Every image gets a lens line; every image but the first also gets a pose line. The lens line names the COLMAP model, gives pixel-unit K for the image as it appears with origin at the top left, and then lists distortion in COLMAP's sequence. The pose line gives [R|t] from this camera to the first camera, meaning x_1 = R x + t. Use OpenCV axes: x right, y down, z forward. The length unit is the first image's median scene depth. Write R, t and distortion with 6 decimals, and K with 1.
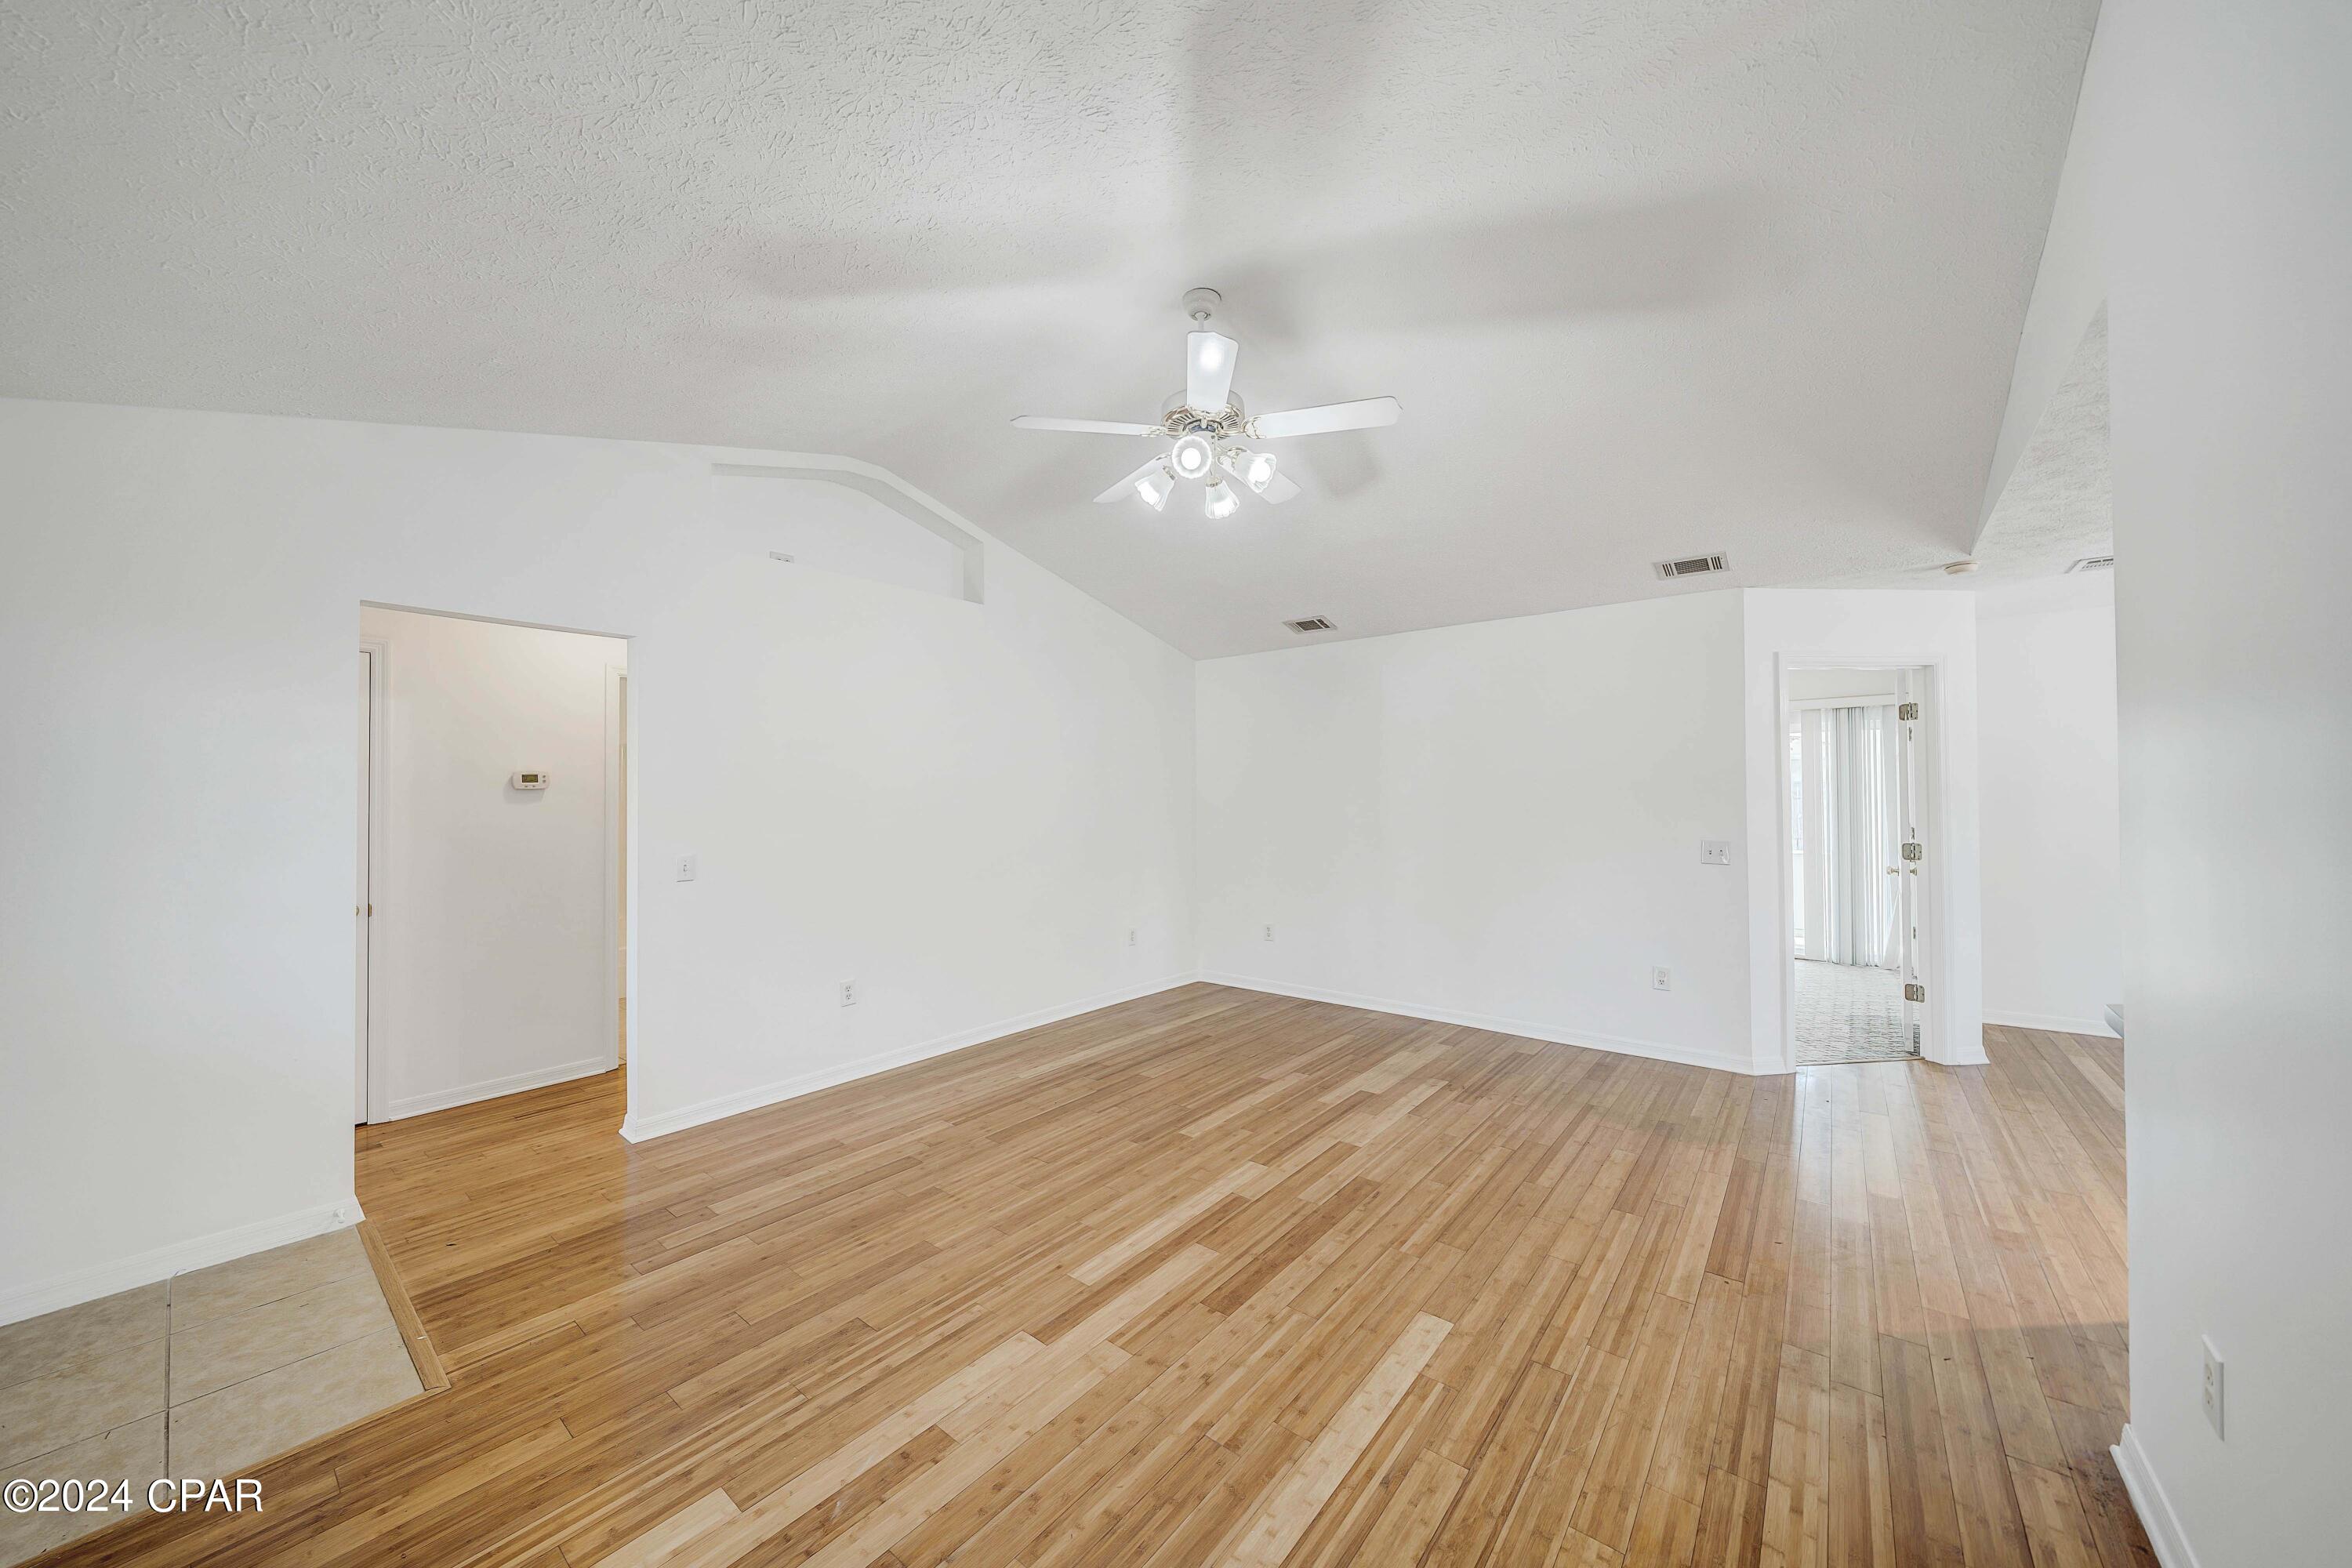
lens RADIAL K [[818.2, 0, 1158.3], [0, 818.2, 782.2], [0, 0, 1]] dist [-0.005328, 0.000053]
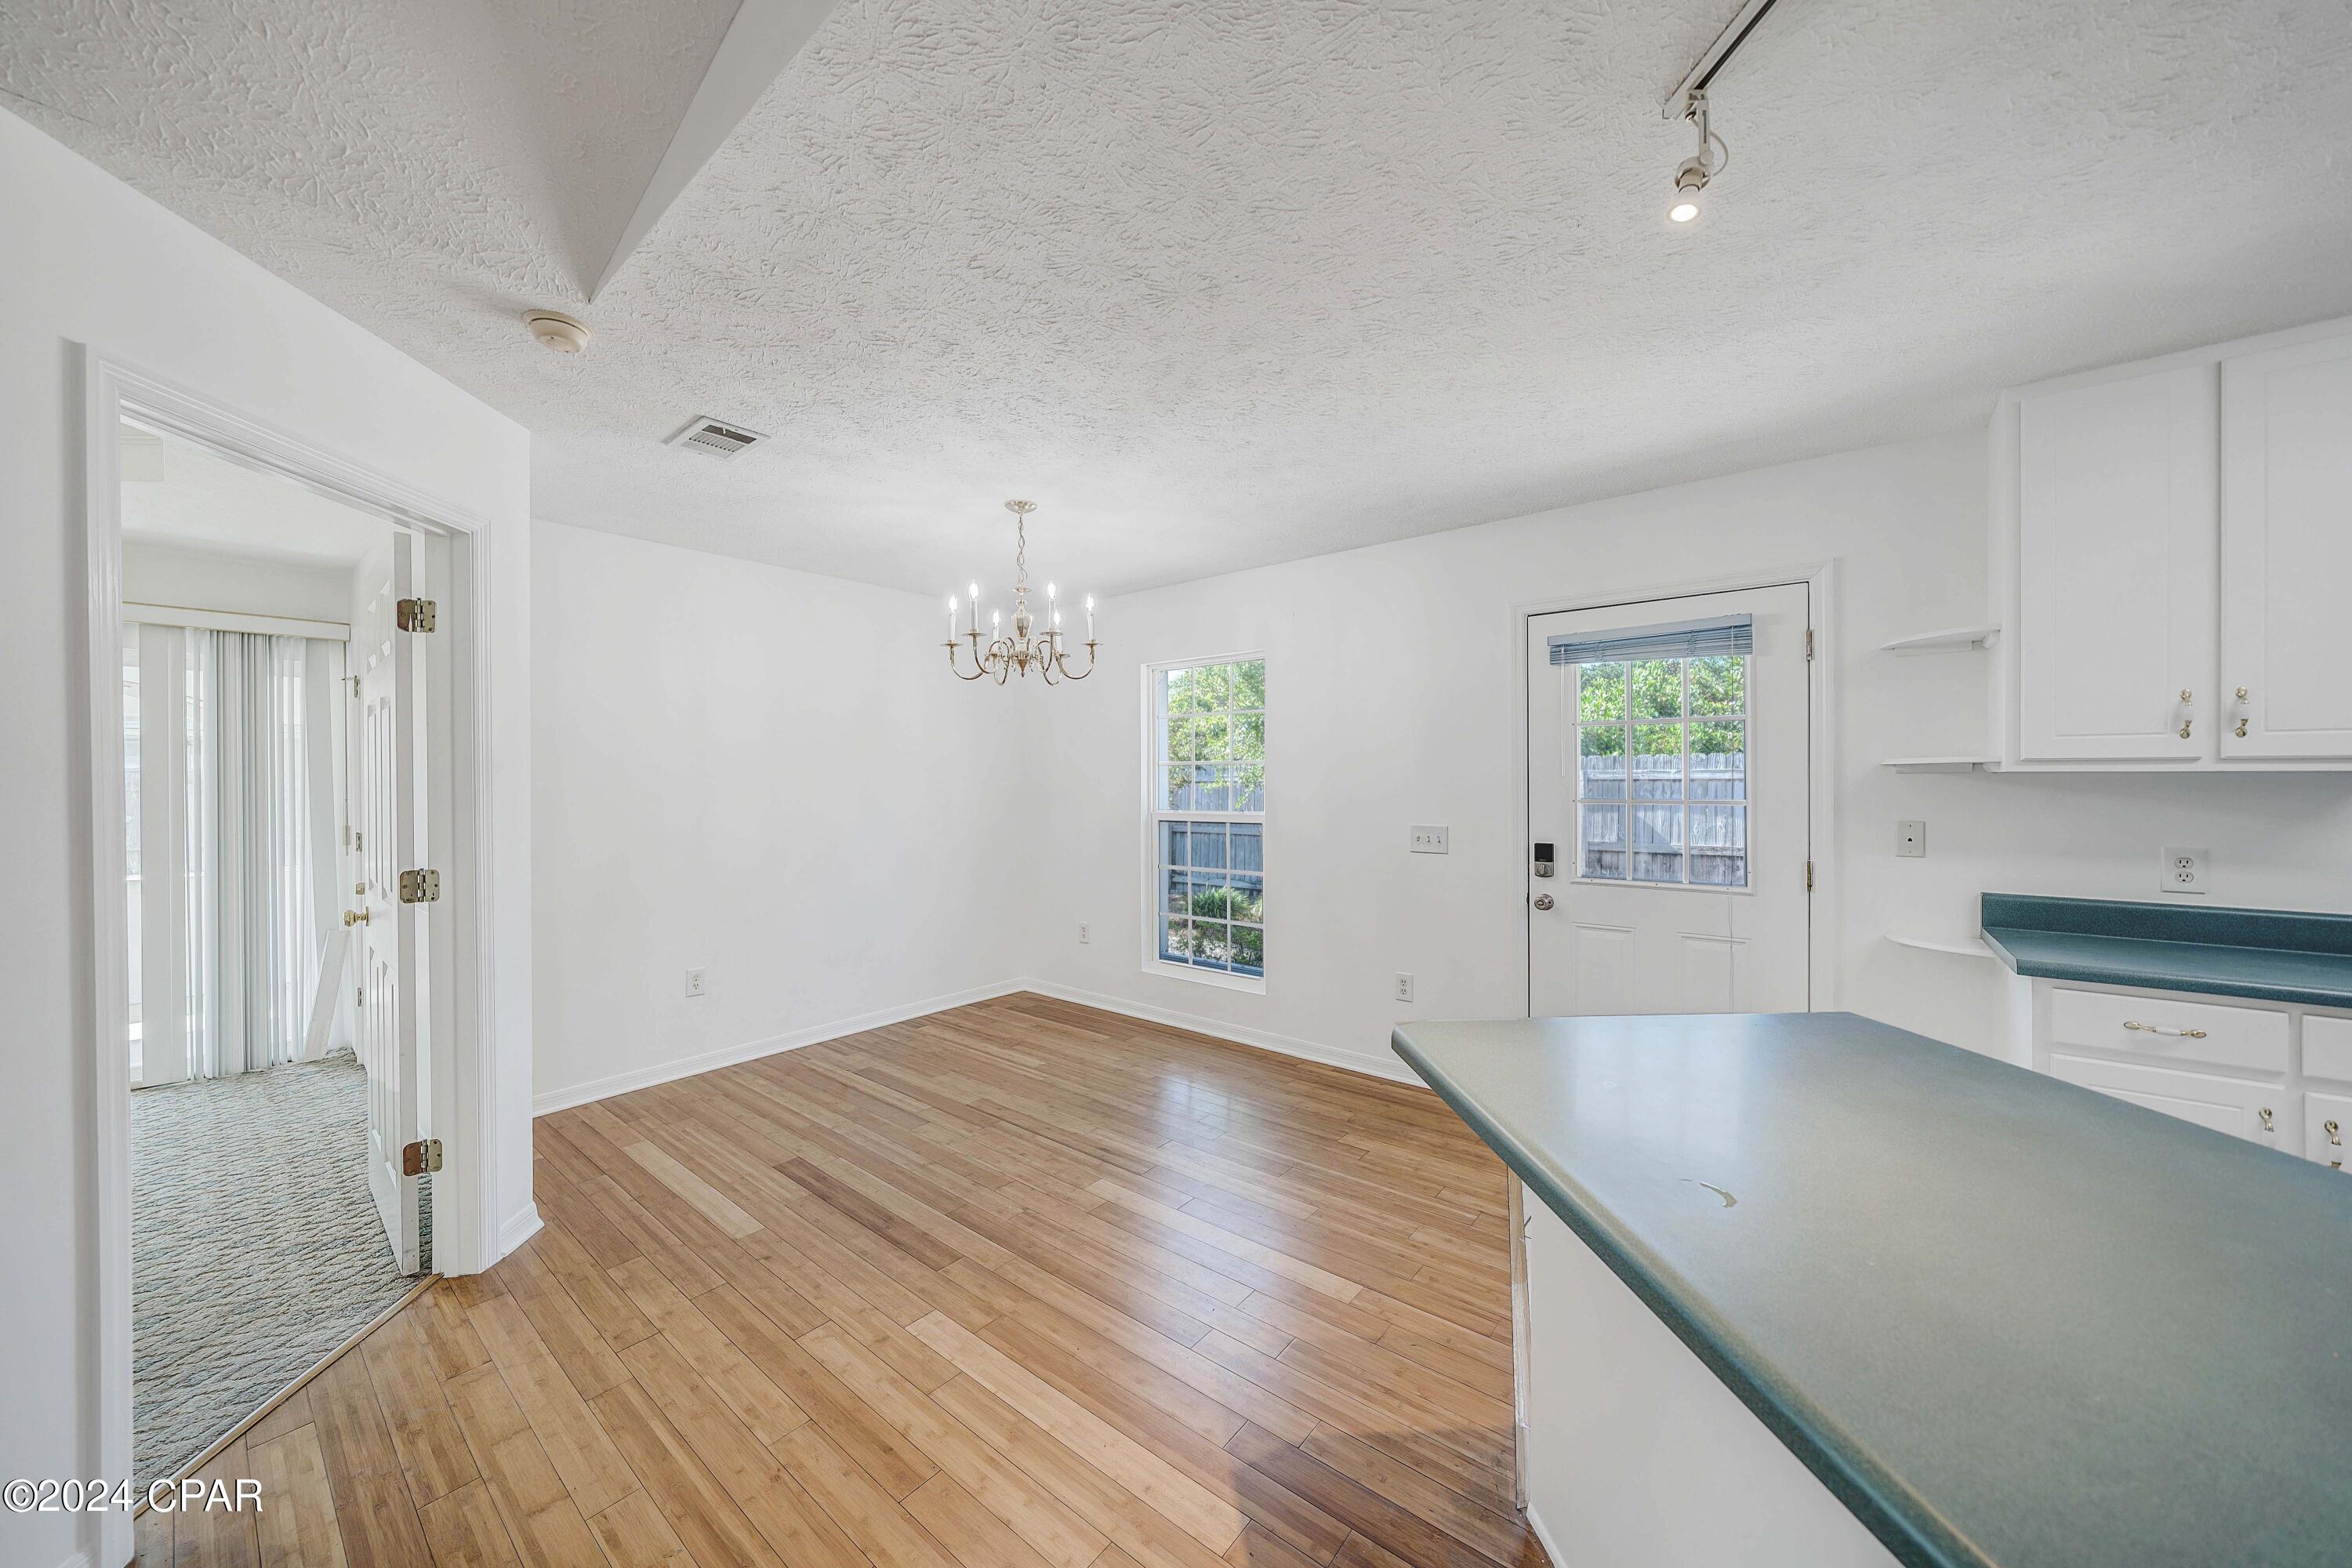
lens RADIAL K [[818.2, 0, 1163.0], [0, 818.2, 782.7], [0, 0, 1]] dist [-0.005328, 0.000053]
pose [[-0.004707, 0.001812, 0.999987, 0.546940], [-0.012500, 0.999920, -0.001871, 0.020455], [-0.999911, -0.012508, -0.004684, 0.716627]]
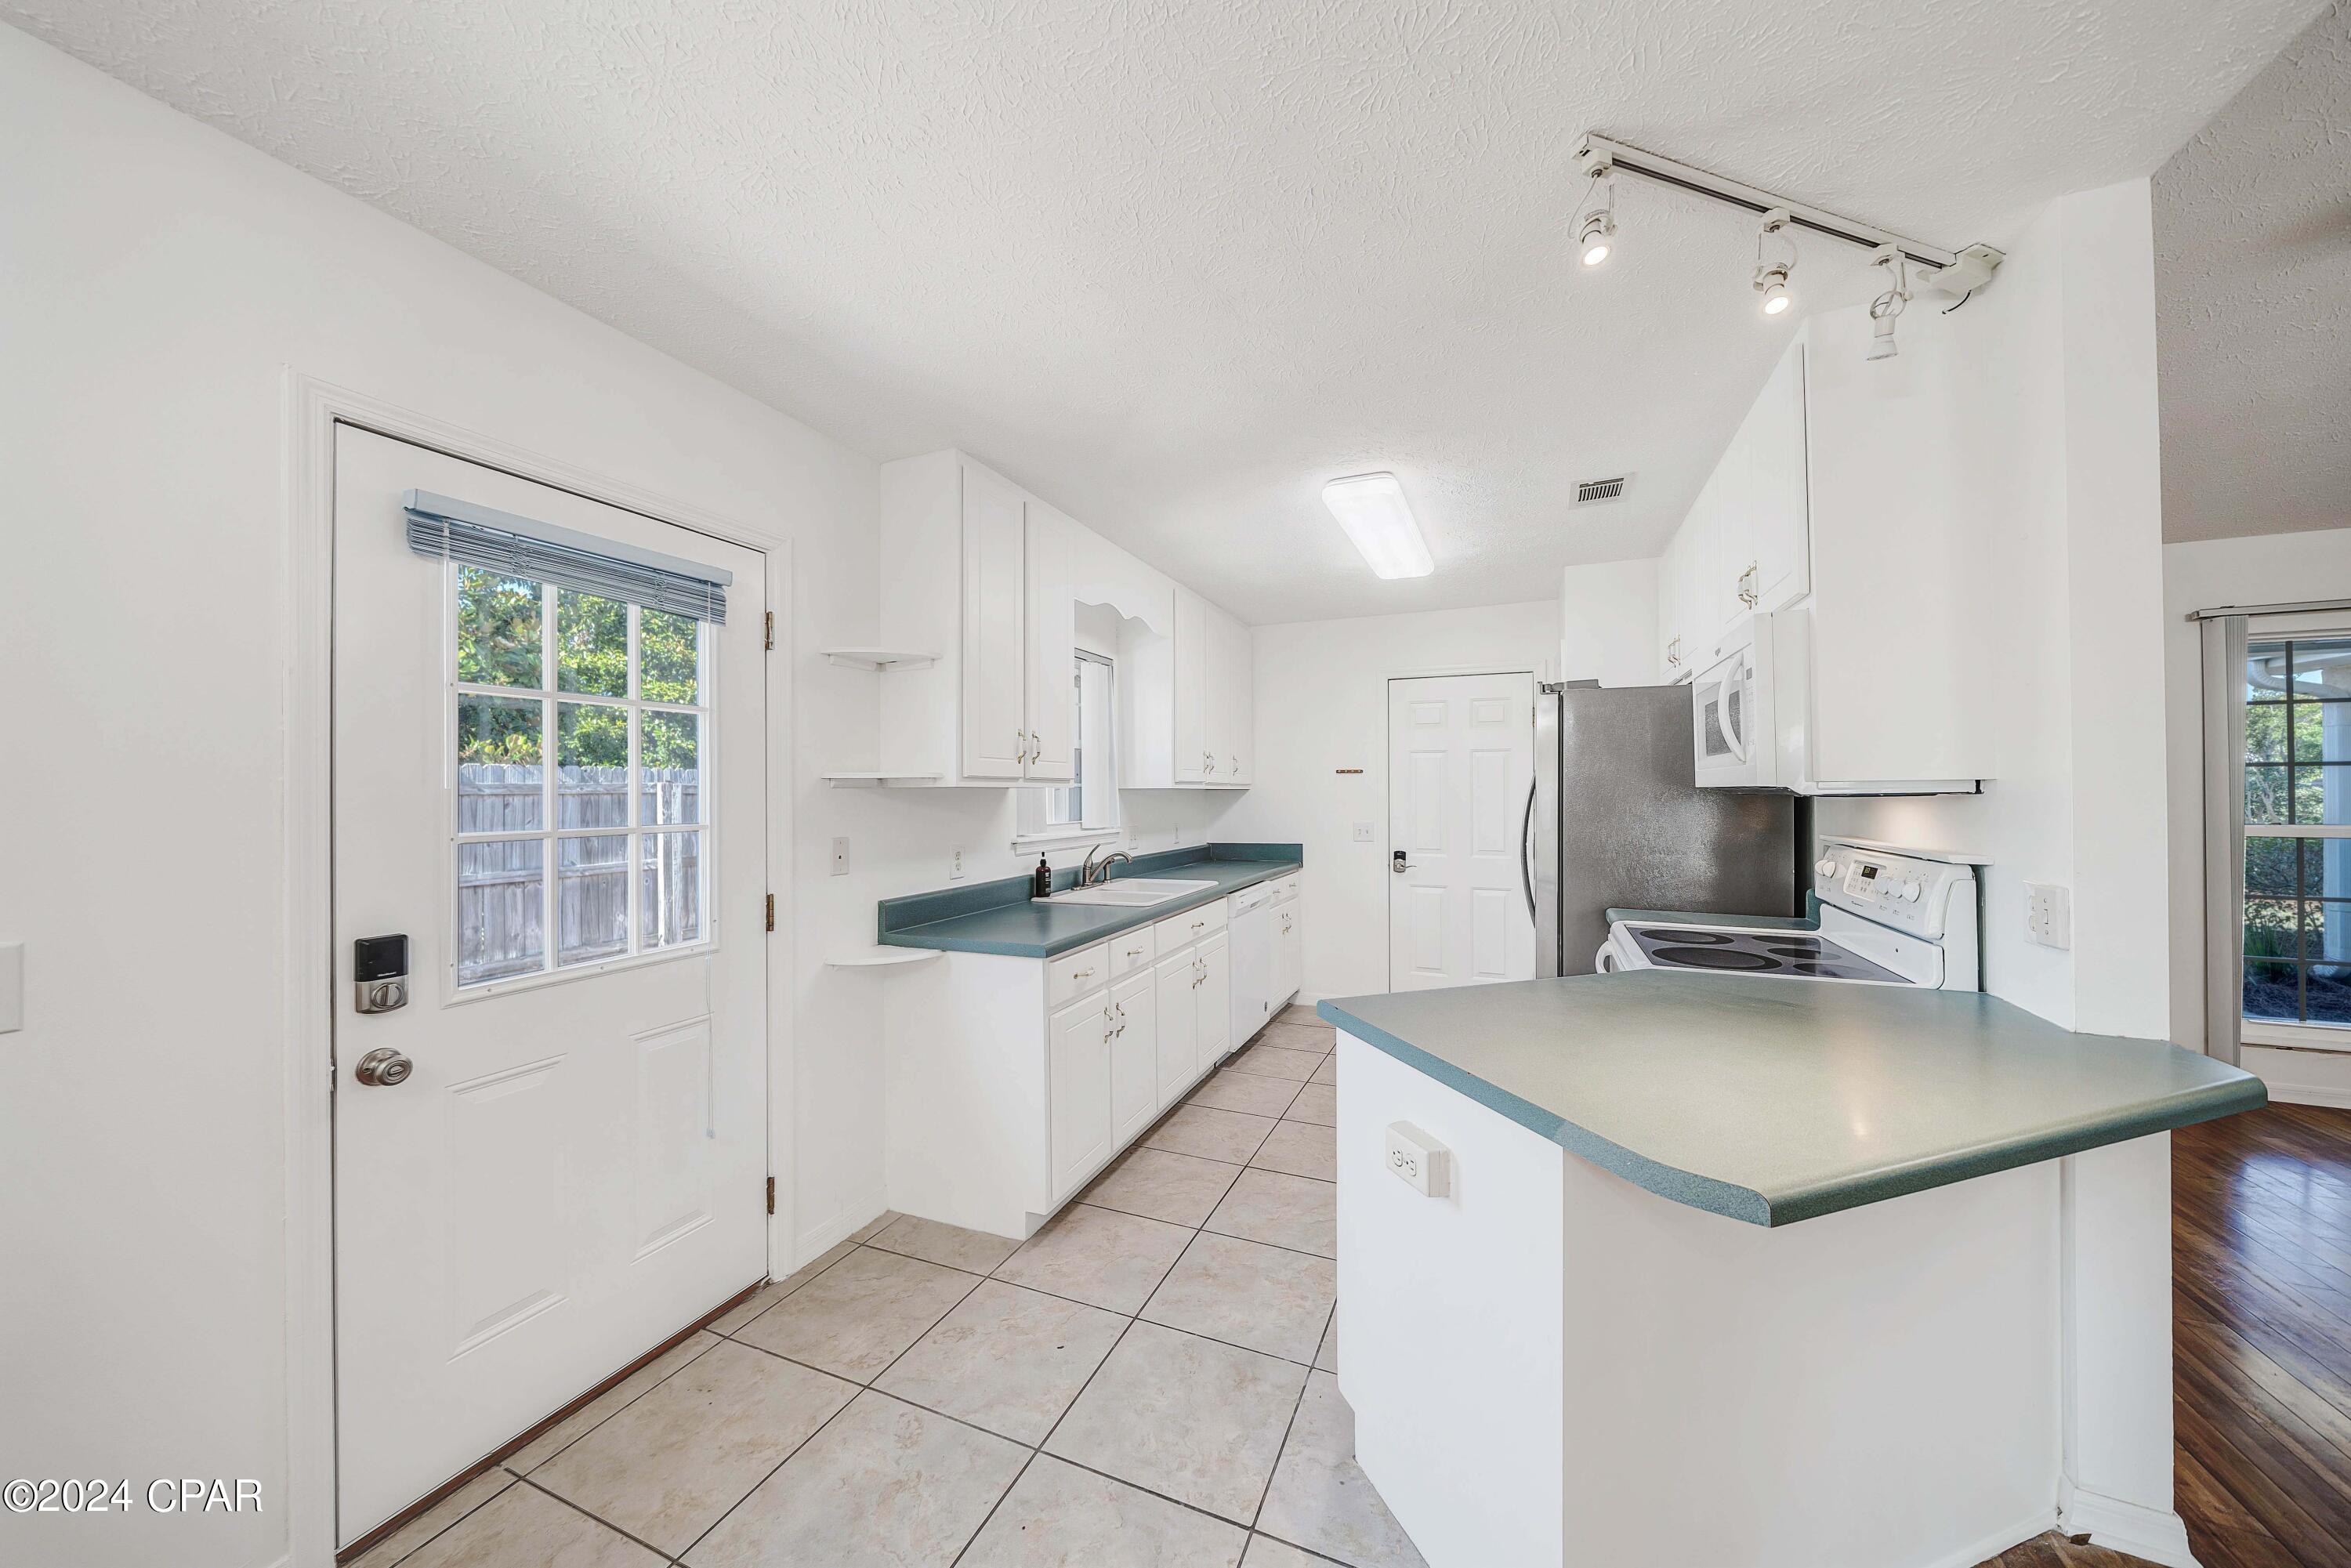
lens RADIAL K [[817.8, 0, 1173.1], [0, 817.8, 782.5], [0, 0, 1]] dist [-0.005328, 0.000053]
pose [[-0.959570, 0.008548, -0.281340, 1.272620], [0.016298, 0.999549, -0.025219, 0.019890], [0.280998, -0.028785, -0.959277, 0.803478]]
